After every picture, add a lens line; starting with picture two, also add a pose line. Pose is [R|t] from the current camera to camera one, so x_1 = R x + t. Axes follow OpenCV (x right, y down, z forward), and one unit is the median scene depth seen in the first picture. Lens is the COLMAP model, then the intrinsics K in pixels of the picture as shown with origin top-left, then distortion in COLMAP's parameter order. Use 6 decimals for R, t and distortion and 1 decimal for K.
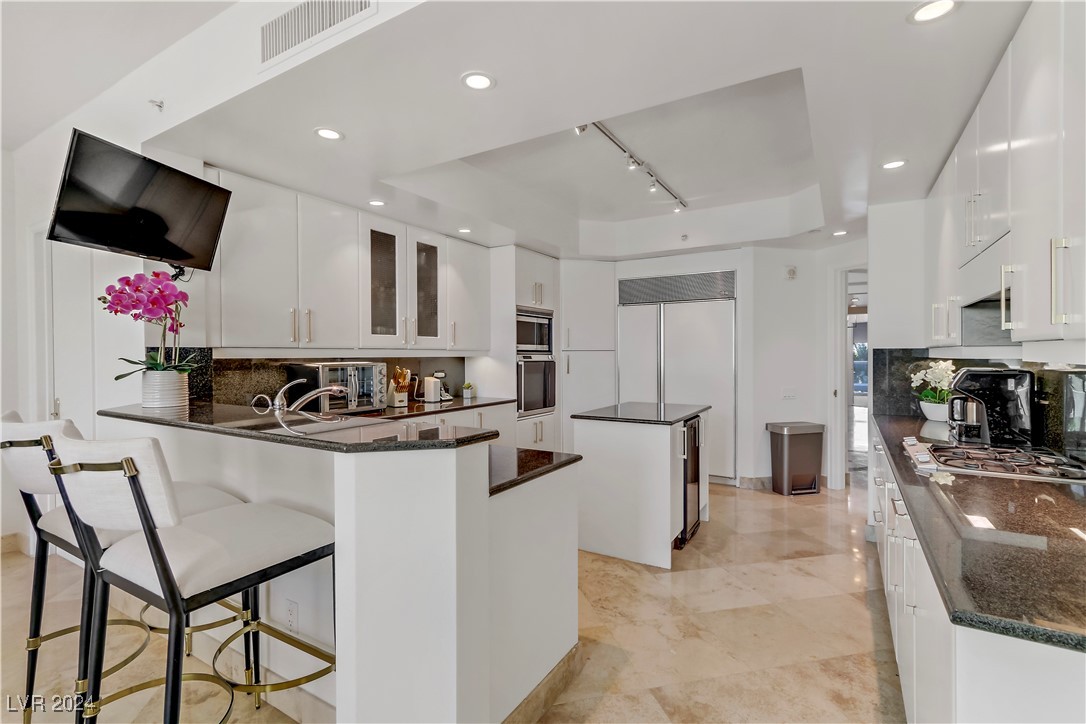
lens RADIAL K [[502.1, 0, 540.1], [0, 502.1, 355.5], [0, 0, 1]] dist [-0.003149, -0.000038]
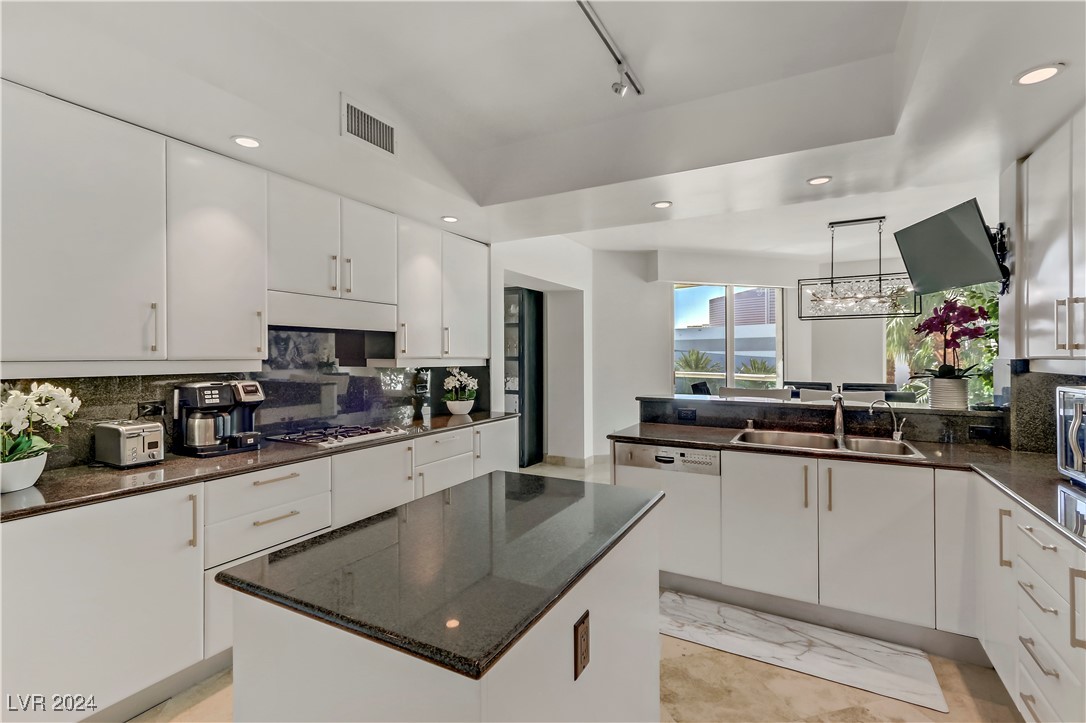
lens RADIAL K [[494.0, 0, 539.3], [0, 494.0, 358.6], [0, 0, 1]] dist [-0.012124, -0.000304]
pose [[-0.998978, 0.001312, -0.045188, 0.180888], [0.000937, 0.999965, 0.008322, -0.018410], [0.045197, 0.008271, -0.998944, 1.274075]]
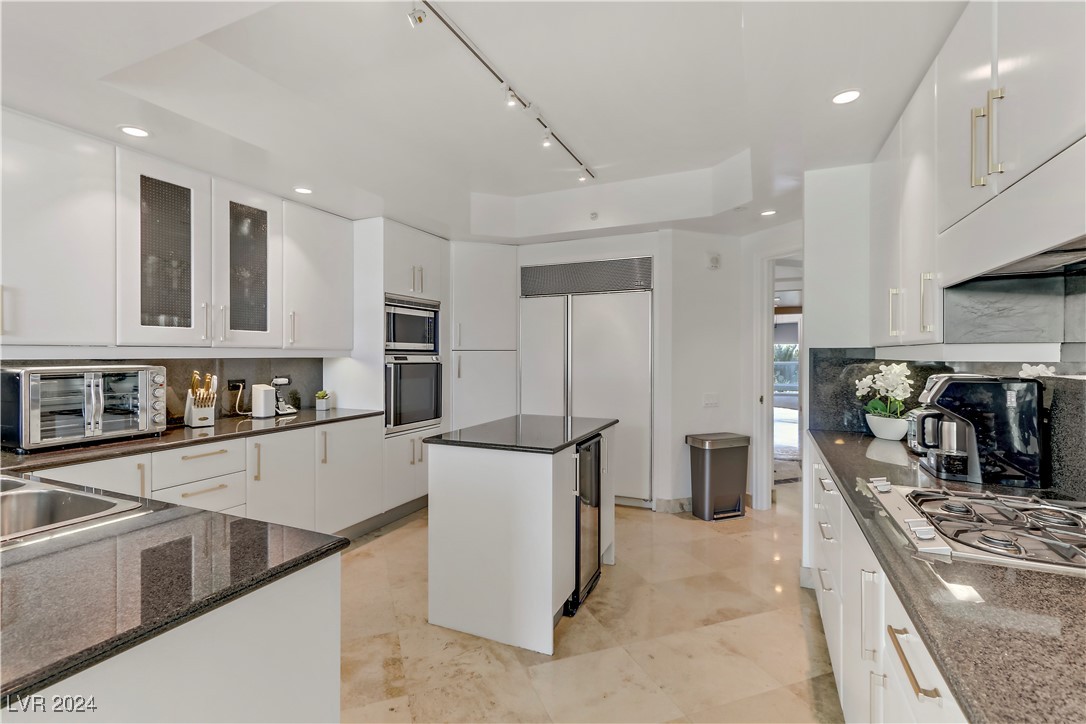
lens RADIAL K [[494.0, 0, 539.3], [0, 494.0, 359.1], [0, 0, 1]] dist [-0.012124, -0.000304]
pose [[0.992378, 0.000164, 0.123230, 0.118281], [-0.000995, 0.999977, 0.006688, -0.000738], [-0.123226, -0.006759, 0.992356, 0.235184]]
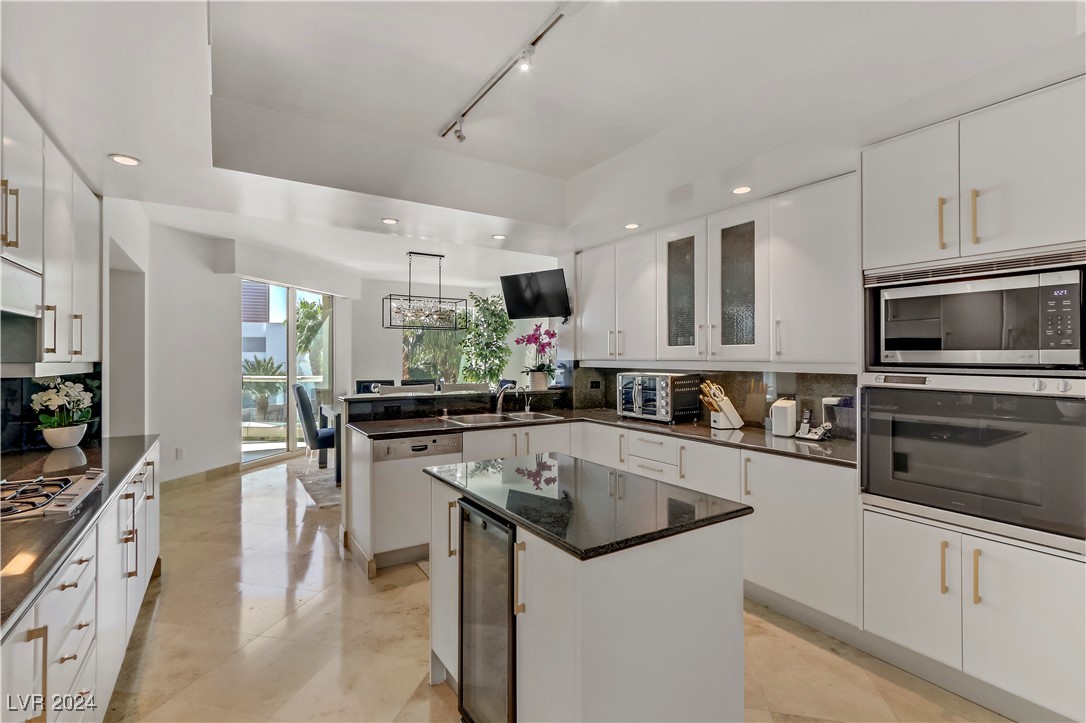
lens RADIAL K [[494.7, 0, 527.2], [0, 494.7, 359.4], [0, 0, 1]] dist [-0.000684, -0.000045]
pose [[-0.450217, 0.003052, -0.892914, 0.623890], [-0.002997, 0.999983, 0.004929, -0.018692], [0.892914, 0.004895, -0.450201, 1.101179]]
